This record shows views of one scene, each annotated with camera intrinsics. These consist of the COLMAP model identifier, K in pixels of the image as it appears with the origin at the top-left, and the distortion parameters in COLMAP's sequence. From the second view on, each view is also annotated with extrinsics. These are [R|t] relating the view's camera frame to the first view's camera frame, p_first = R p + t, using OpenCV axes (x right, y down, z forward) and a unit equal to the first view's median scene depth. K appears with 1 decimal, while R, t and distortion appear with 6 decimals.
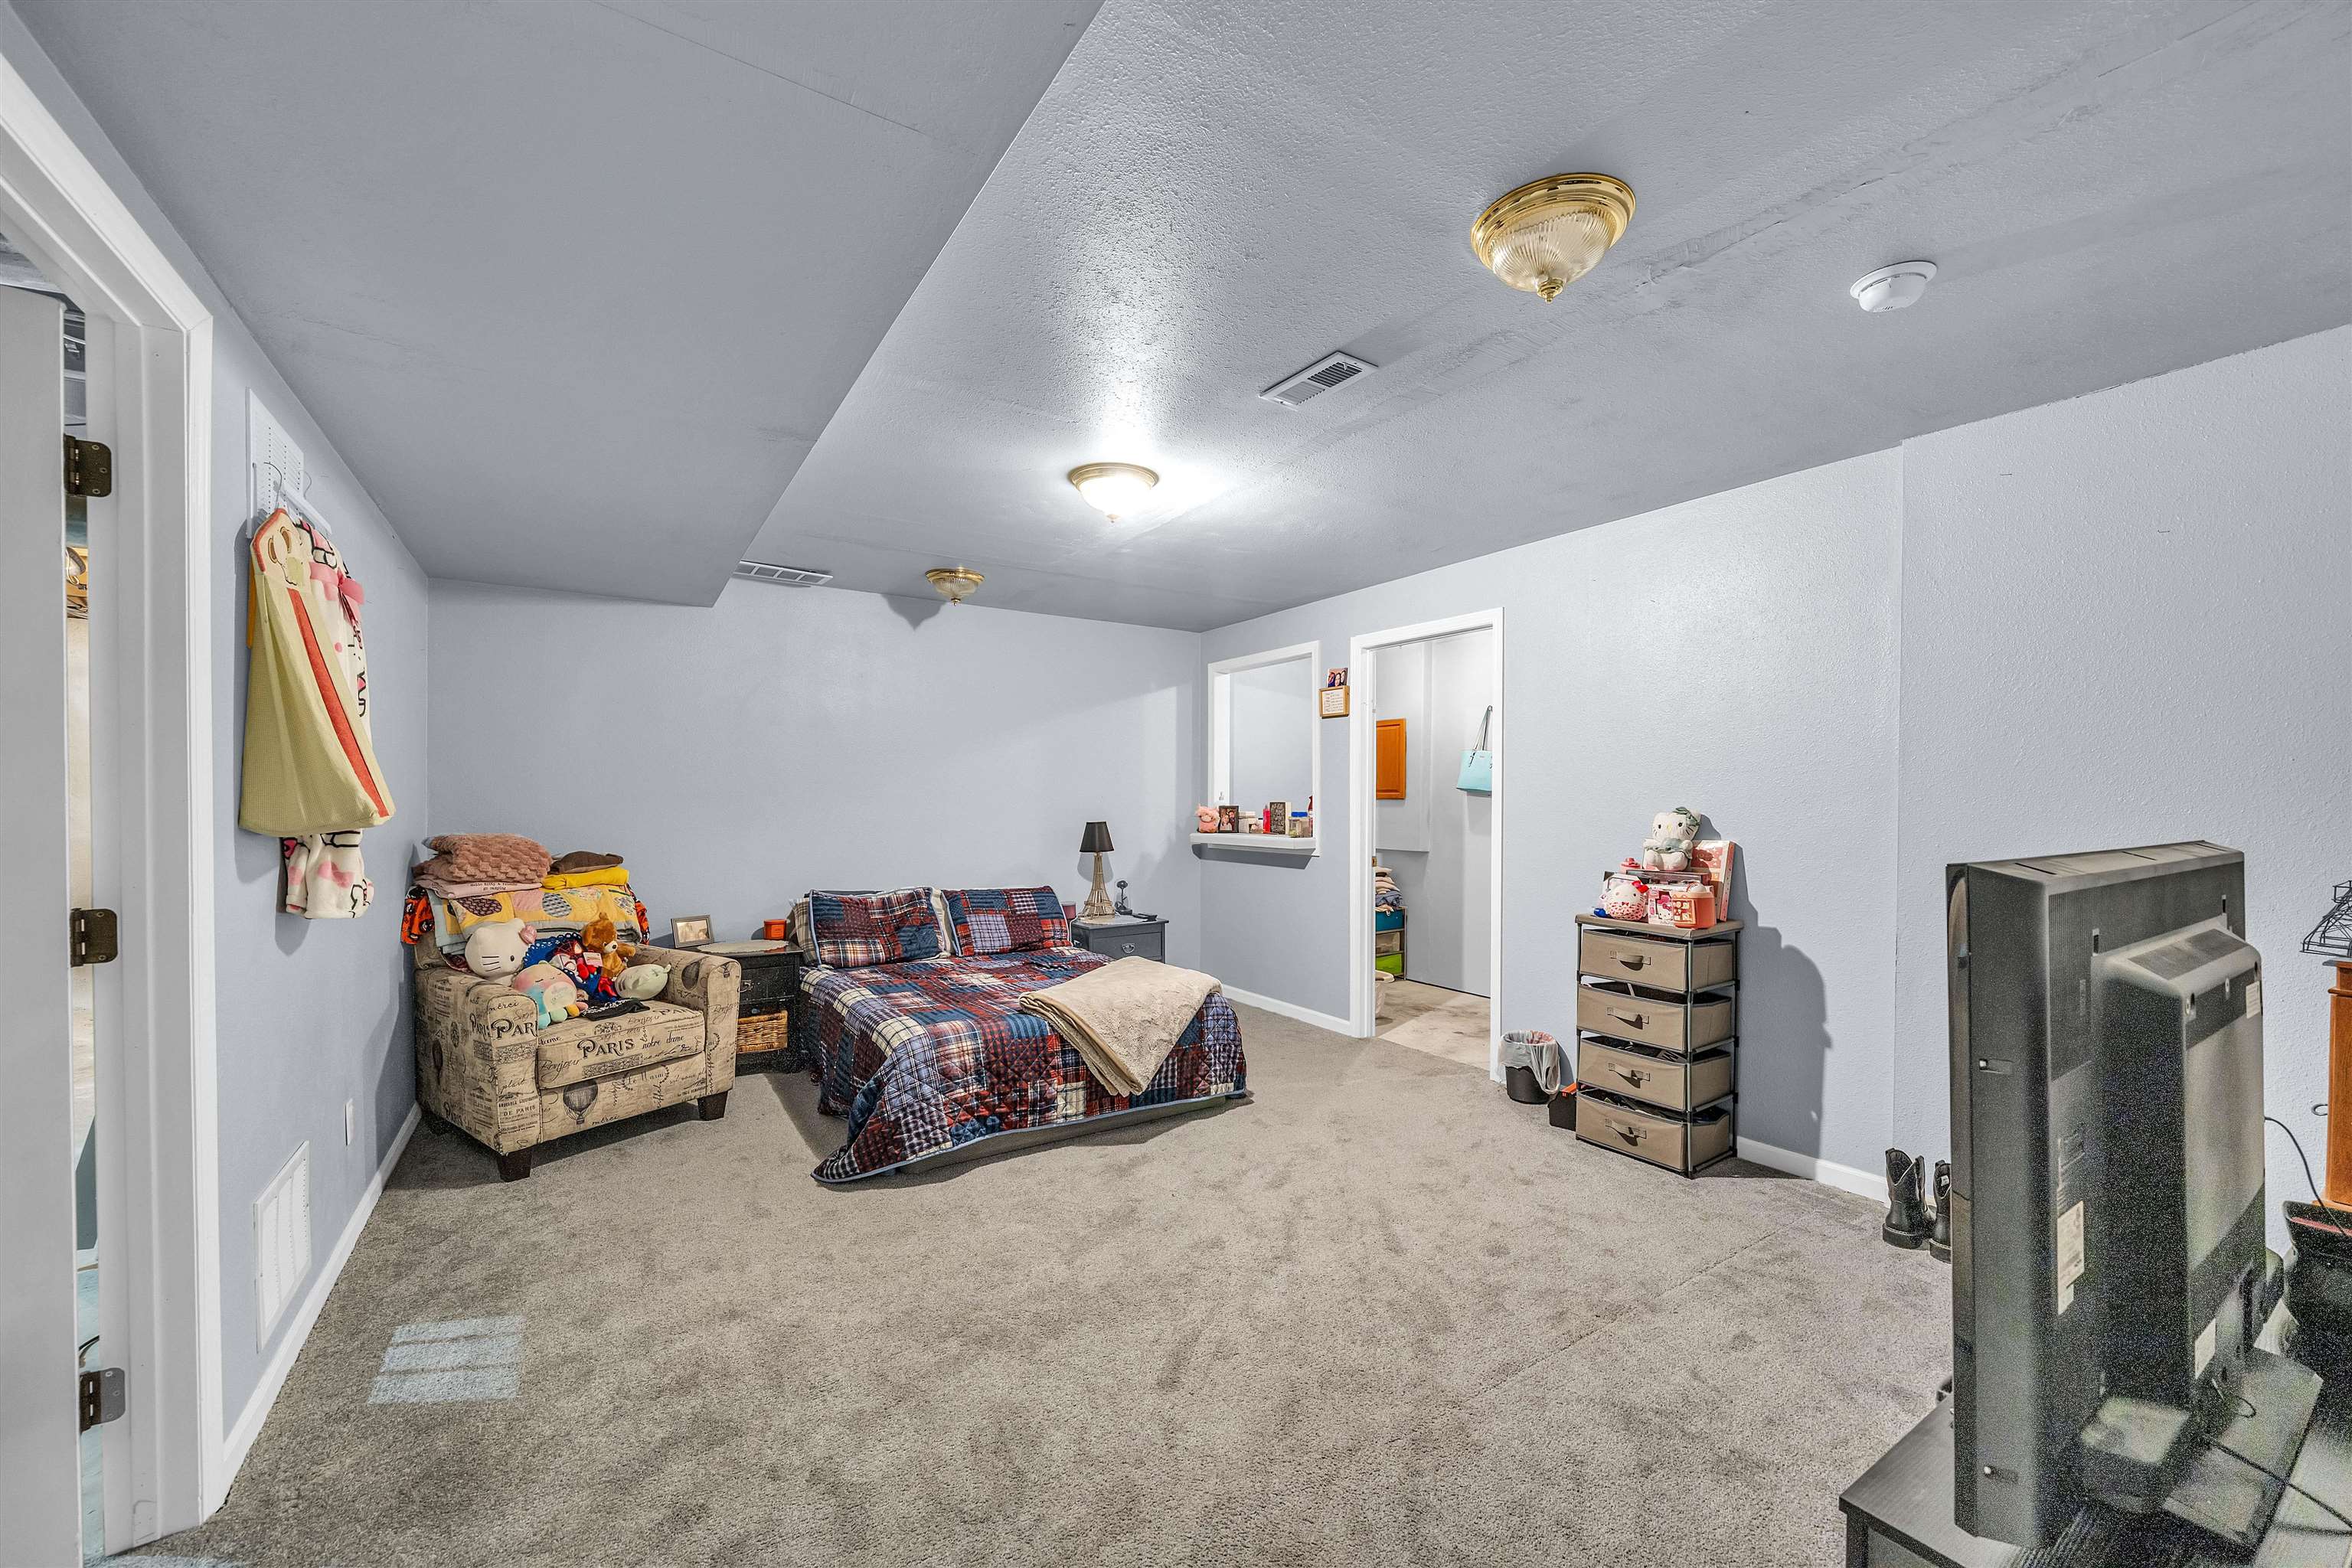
lens RADIAL K [[913.8, 0, 1171.5], [0, 913.8, 793.3], [0, 0, 1]] dist [-0.003040, -0.000319]
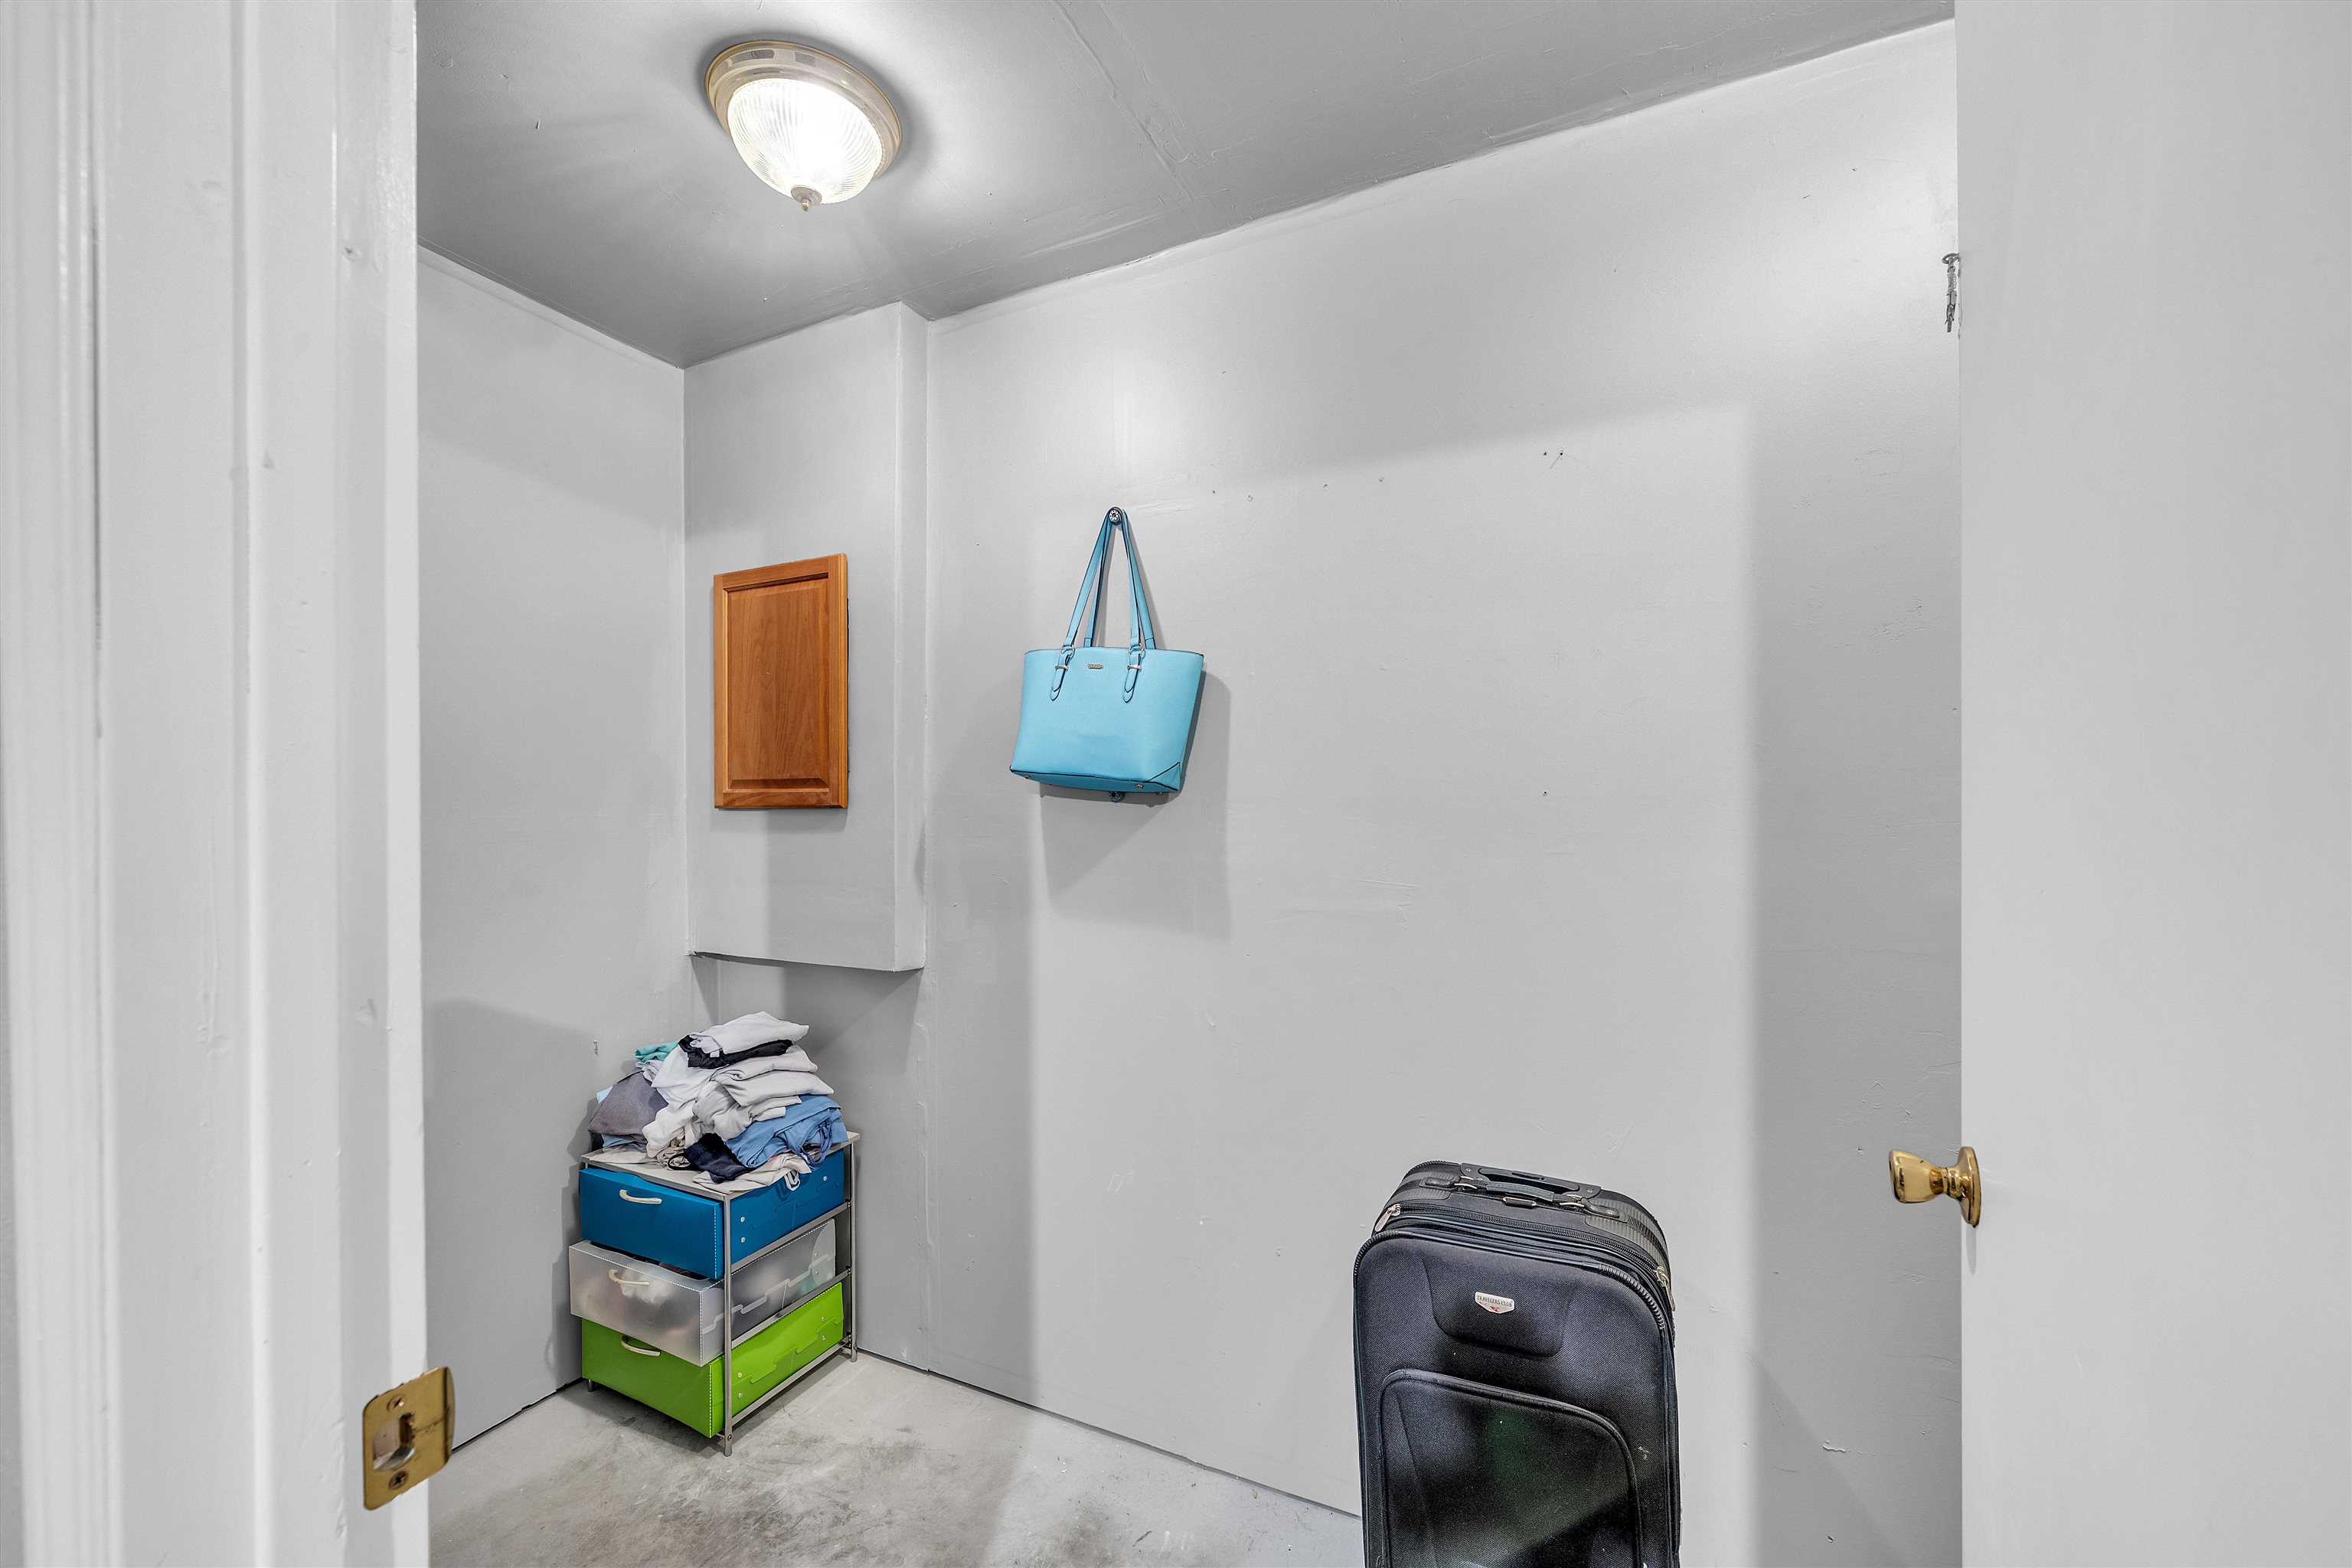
lens RADIAL K [[913.8, 0, 1179.2], [0, 913.8, 791.7], [0, 0, 1]] dist [-0.003040, -0.000319]
pose [[0.858136, -0.007183, 0.513372, 0.194549], [0.009426, 0.999954, -0.001765, 0.001352], [-0.513336, 0.006354, 0.858164, 0.676165]]
